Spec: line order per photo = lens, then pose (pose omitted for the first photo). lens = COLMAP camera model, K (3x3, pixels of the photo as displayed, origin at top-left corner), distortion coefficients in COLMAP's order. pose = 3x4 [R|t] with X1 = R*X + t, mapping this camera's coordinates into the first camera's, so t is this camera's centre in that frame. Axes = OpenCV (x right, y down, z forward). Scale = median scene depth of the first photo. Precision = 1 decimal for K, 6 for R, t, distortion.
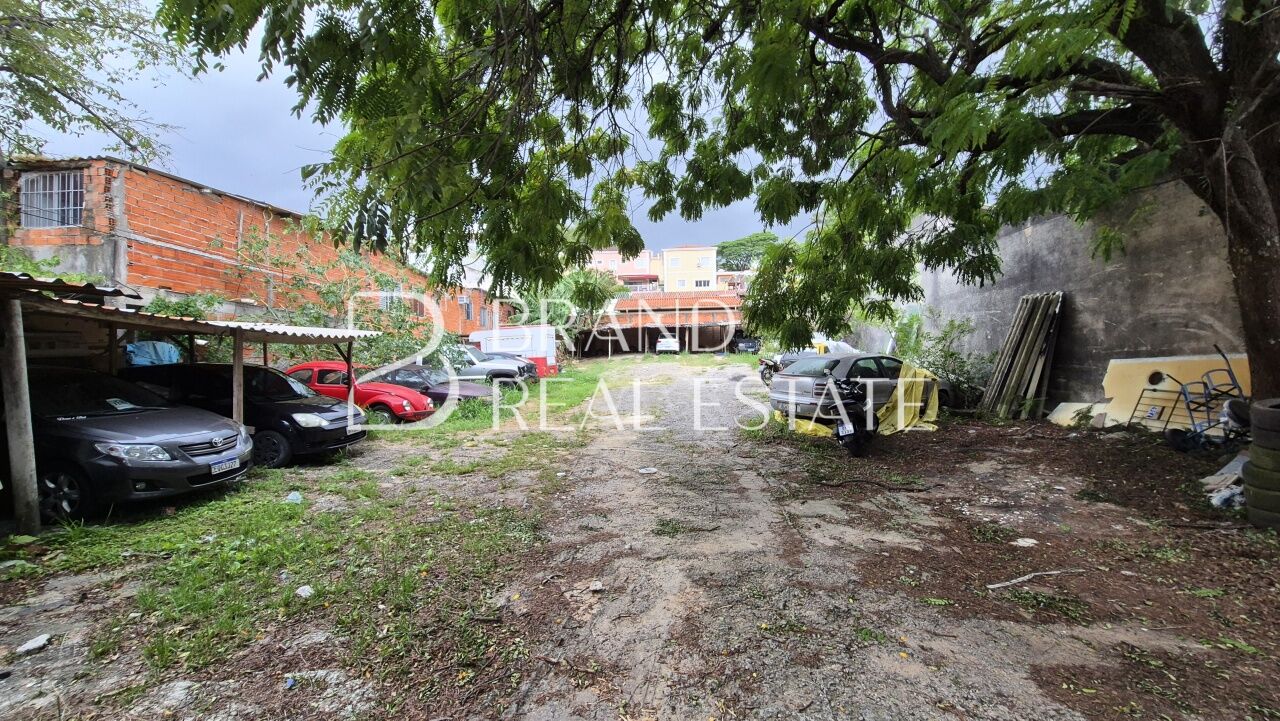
lens RADIAL K [[482.1, 0, 637.3], [0, 482.1, 384.2], [0, 0, 1]] dist [-0.000056, 0.000029]
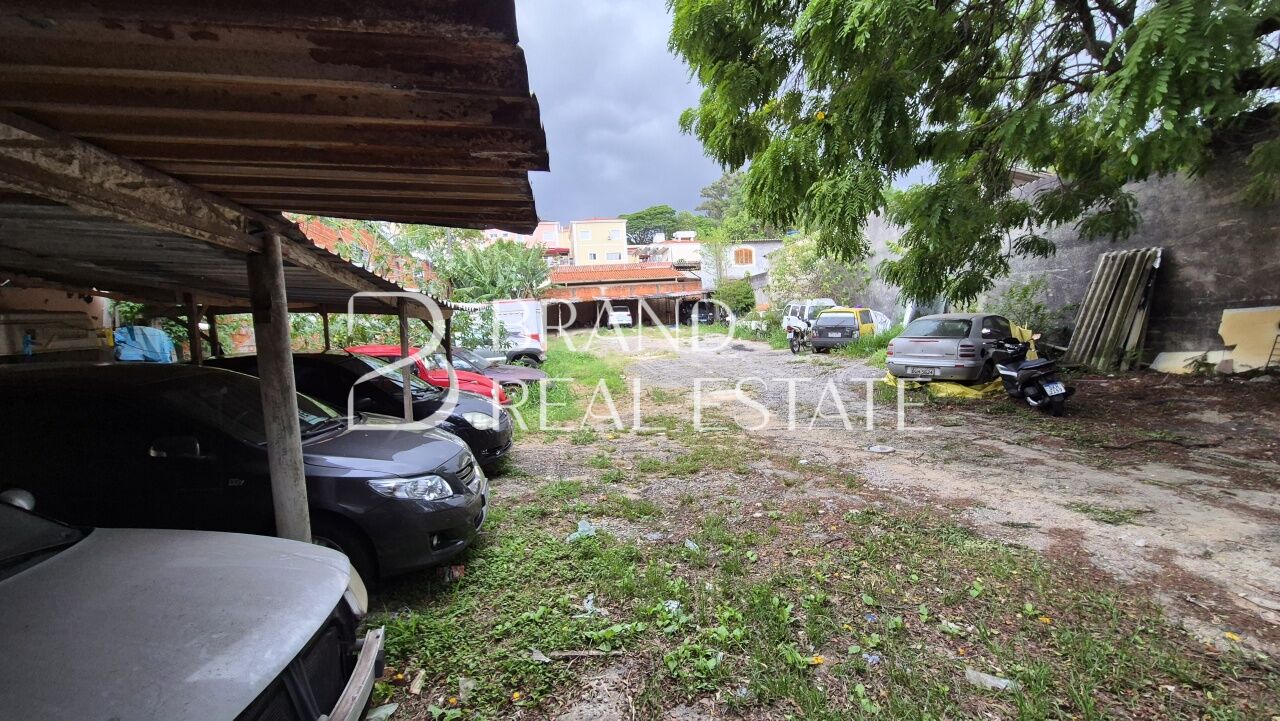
lens RADIAL K [[482.1, 0, 637.3], [0, 482.1, 384.2], [0, 0, 1]] dist [-0.000056, 0.000029]
pose [[0.979081, -0.059220, 0.194661, -0.487657], [0.049254, 0.997235, 0.055649, -0.009273], [-0.197418, -0.044897, 0.979291, 0.187262]]
